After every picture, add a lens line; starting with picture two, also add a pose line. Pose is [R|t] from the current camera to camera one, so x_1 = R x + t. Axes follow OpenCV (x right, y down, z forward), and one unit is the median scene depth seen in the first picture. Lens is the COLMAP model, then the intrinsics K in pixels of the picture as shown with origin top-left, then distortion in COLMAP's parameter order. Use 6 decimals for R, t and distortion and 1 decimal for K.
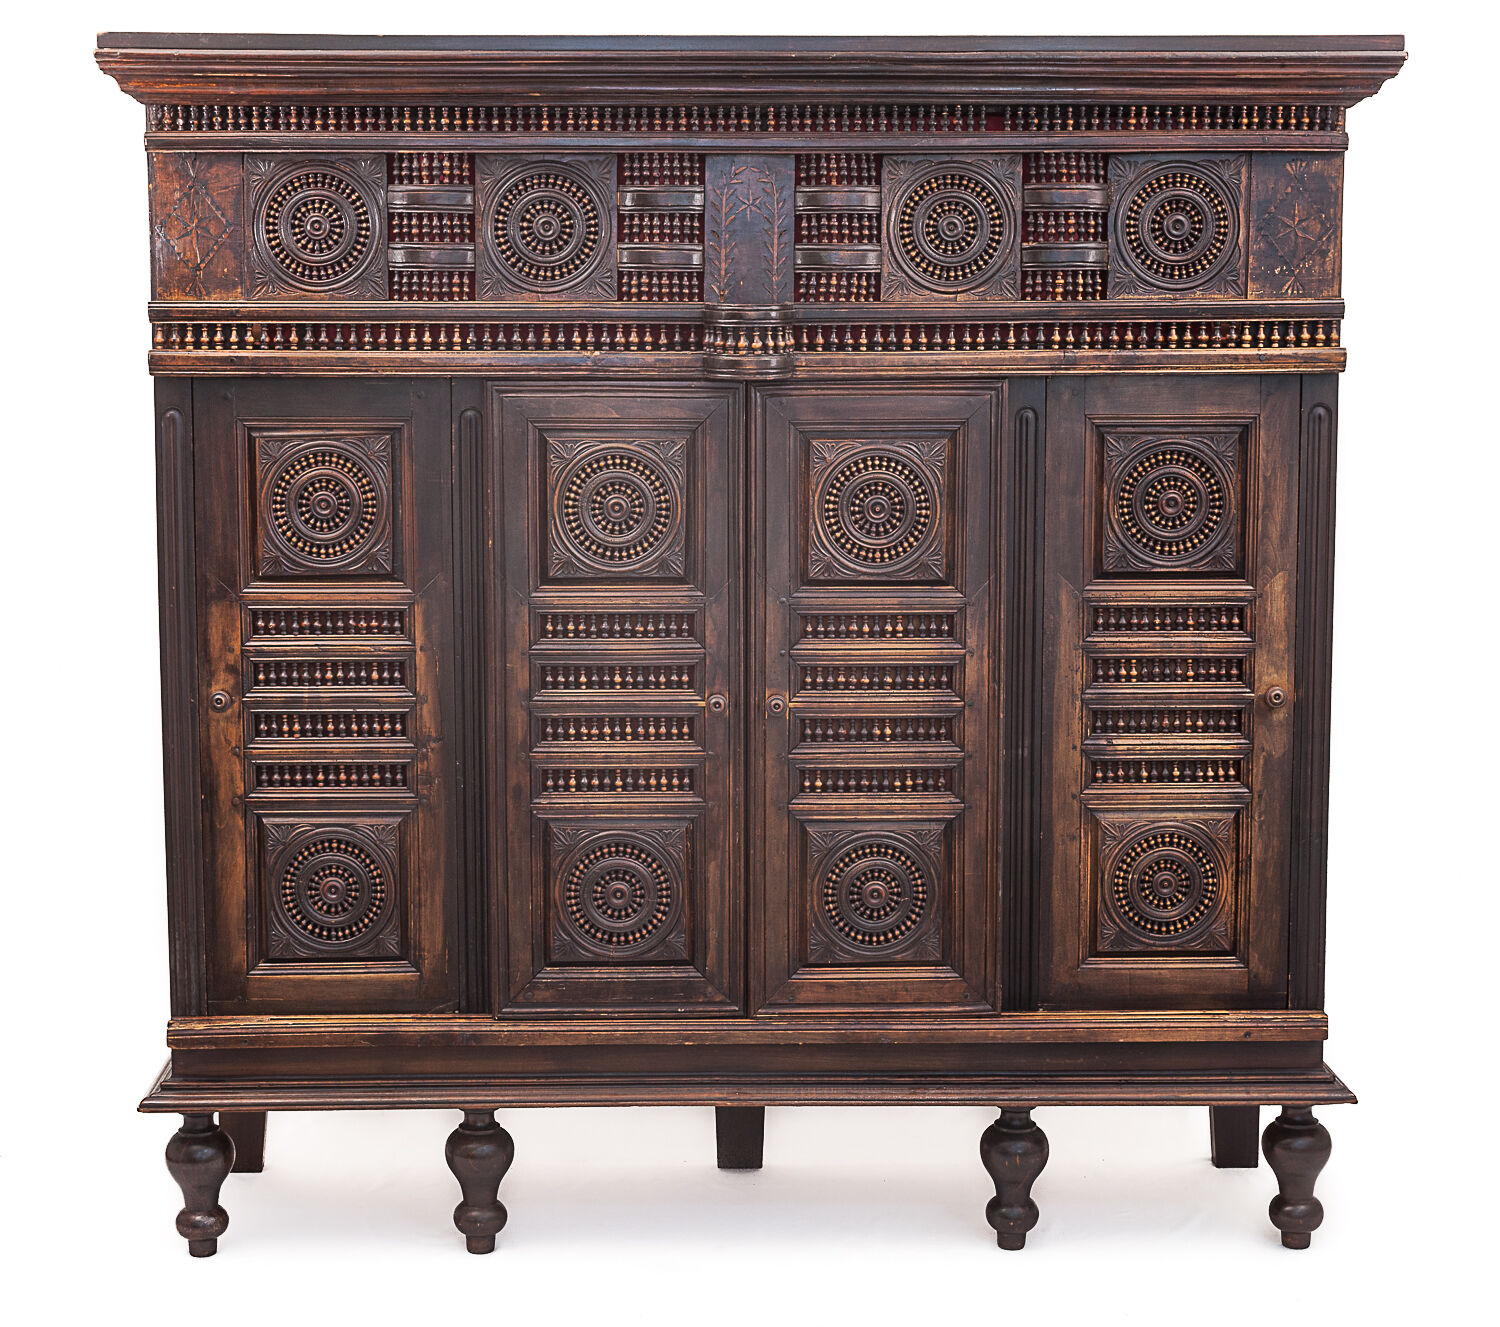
lens RADIAL K [[2674.9, 0, 676.8], [0, 2674.9, 591.0], [0, 0, 1]] dist [-0.005998, 0.000000]
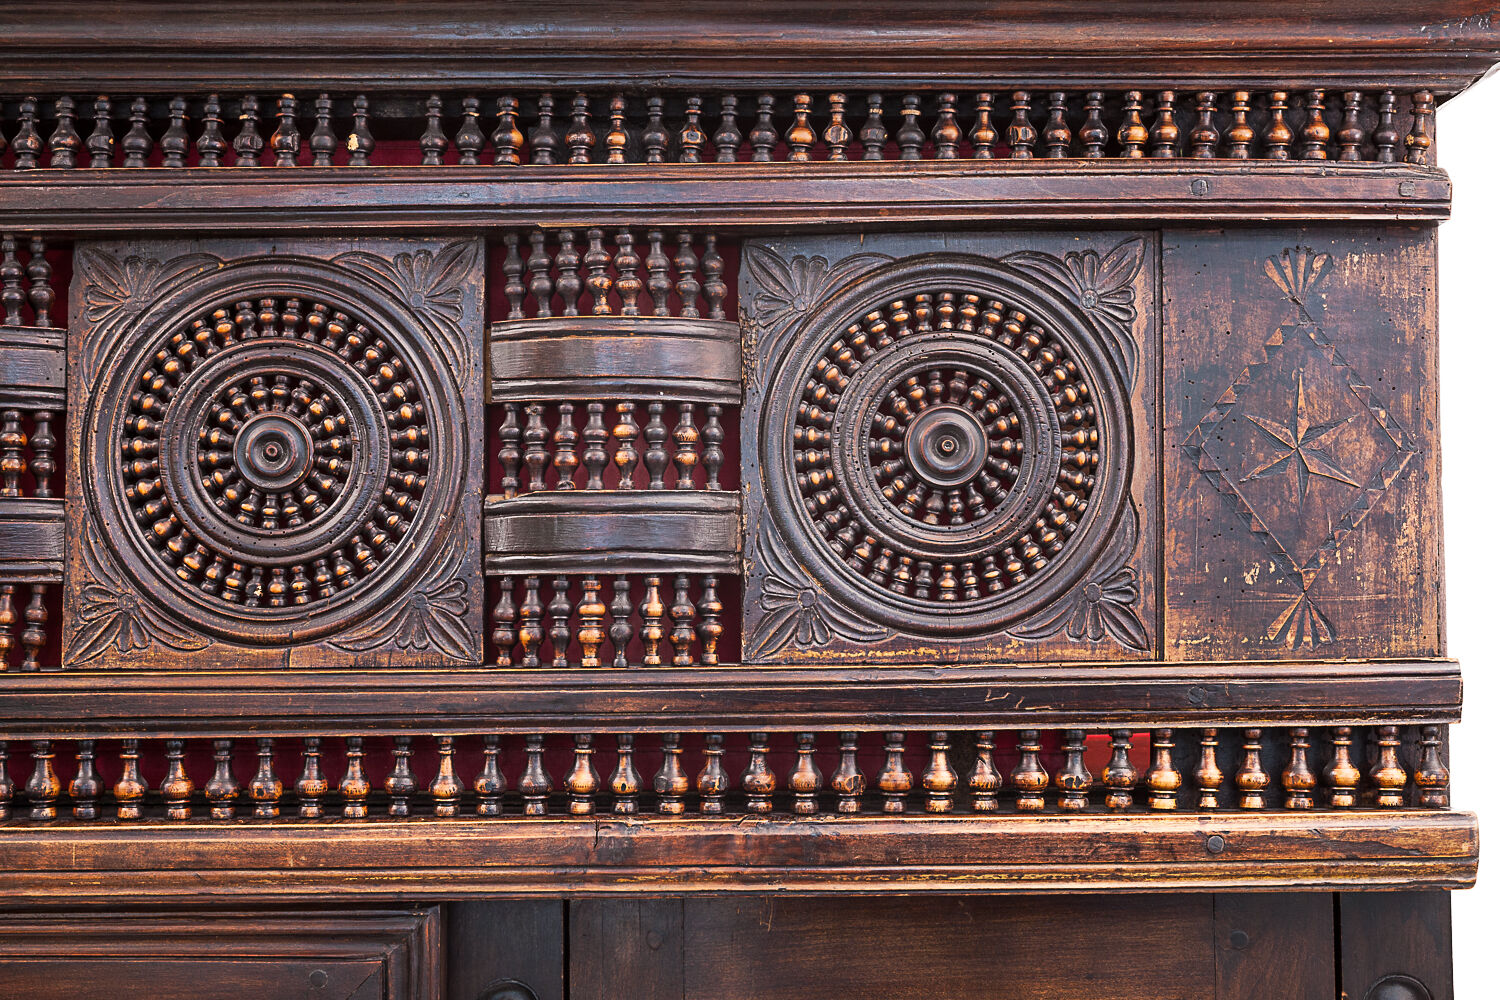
lens RADIAL K [[2187.6, 0, 722.3], [0, 2187.6, 500.8], [0, 0, 1]] dist [0.011308, 0.000000]
pose [[0.999794, -0.002389, -0.020169, 0.164608], [-0.000944, 0.986516, -0.163662, -0.084438], [0.020288, 0.163647, 0.986310, 0.729623]]
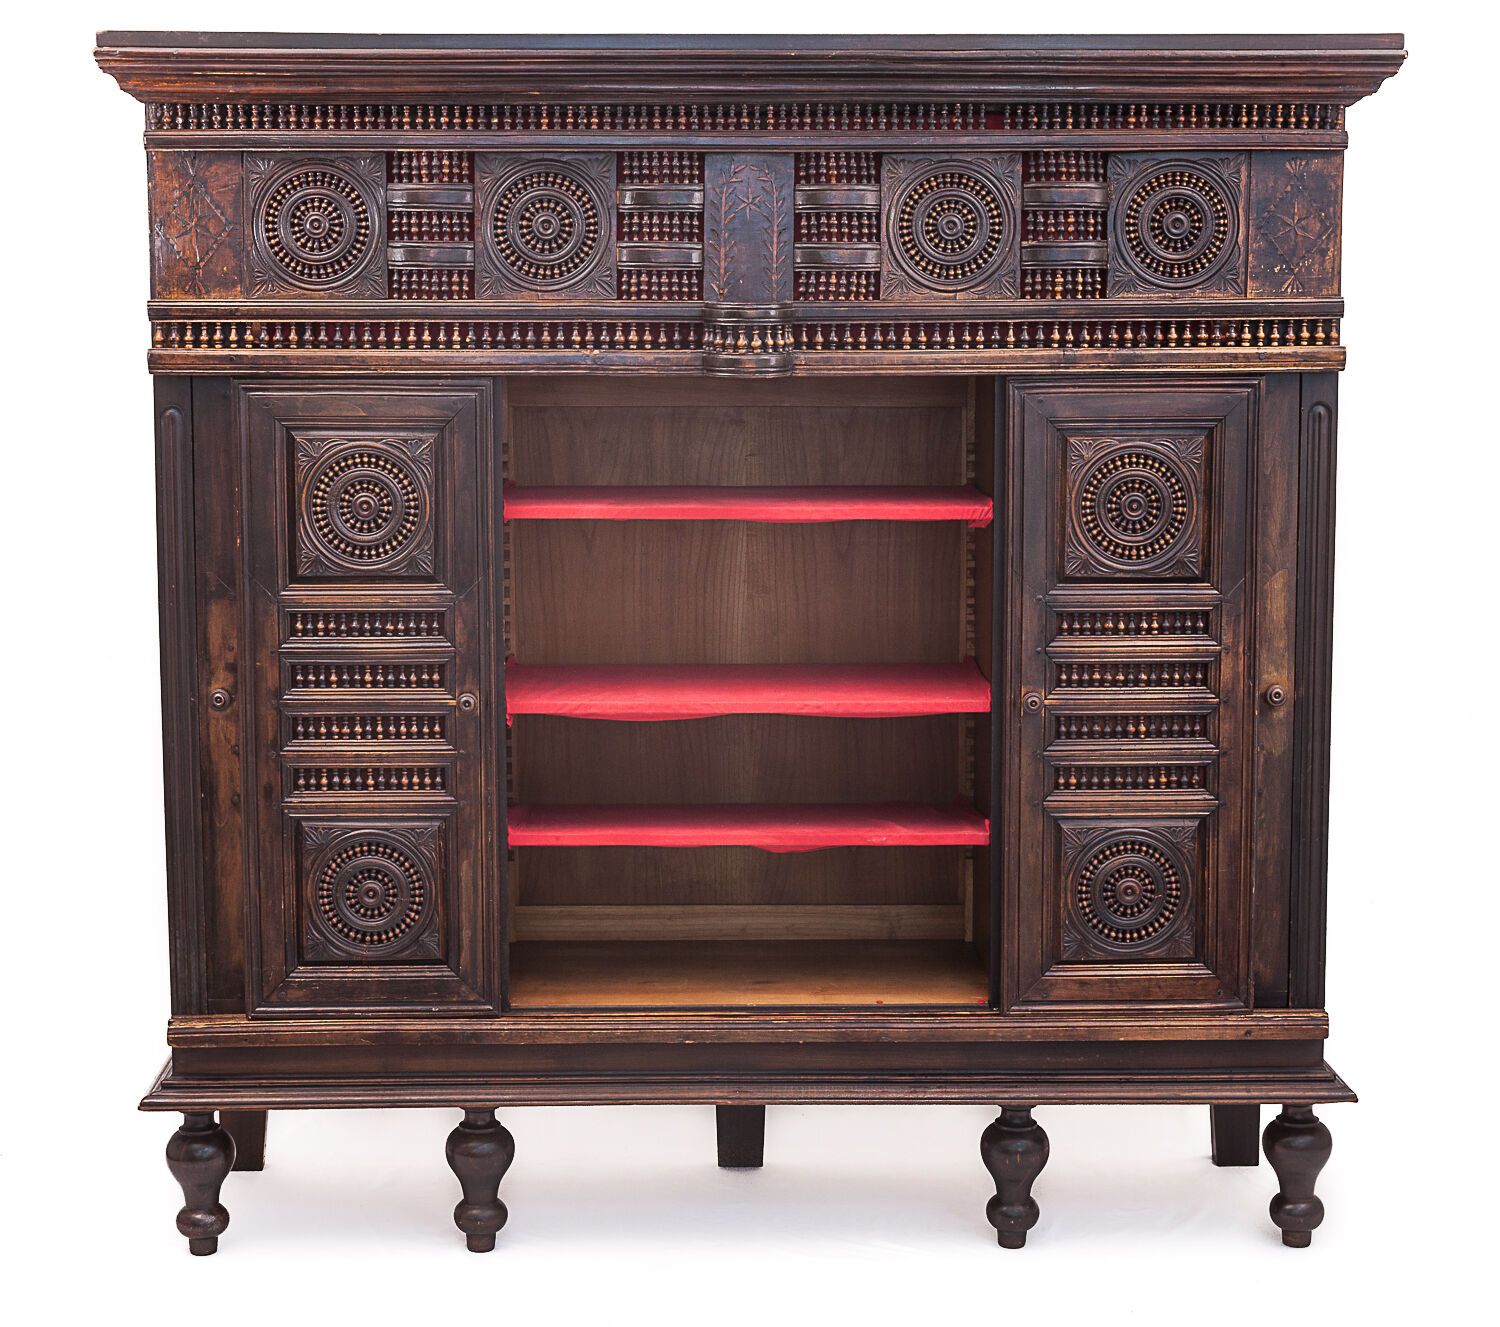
lens RADIAL K [[2674.9, 0, 691.8], [0, 2674.9, 591.0], [0, 0, 1]] dist [-0.005998, 0.000000]
pose [[1.000000, -0.000230, 0.000435, 0.005297], [0.000230, 1.000000, 0.000548, -0.000015], [-0.000435, -0.000548, 1.000000, -0.000046]]
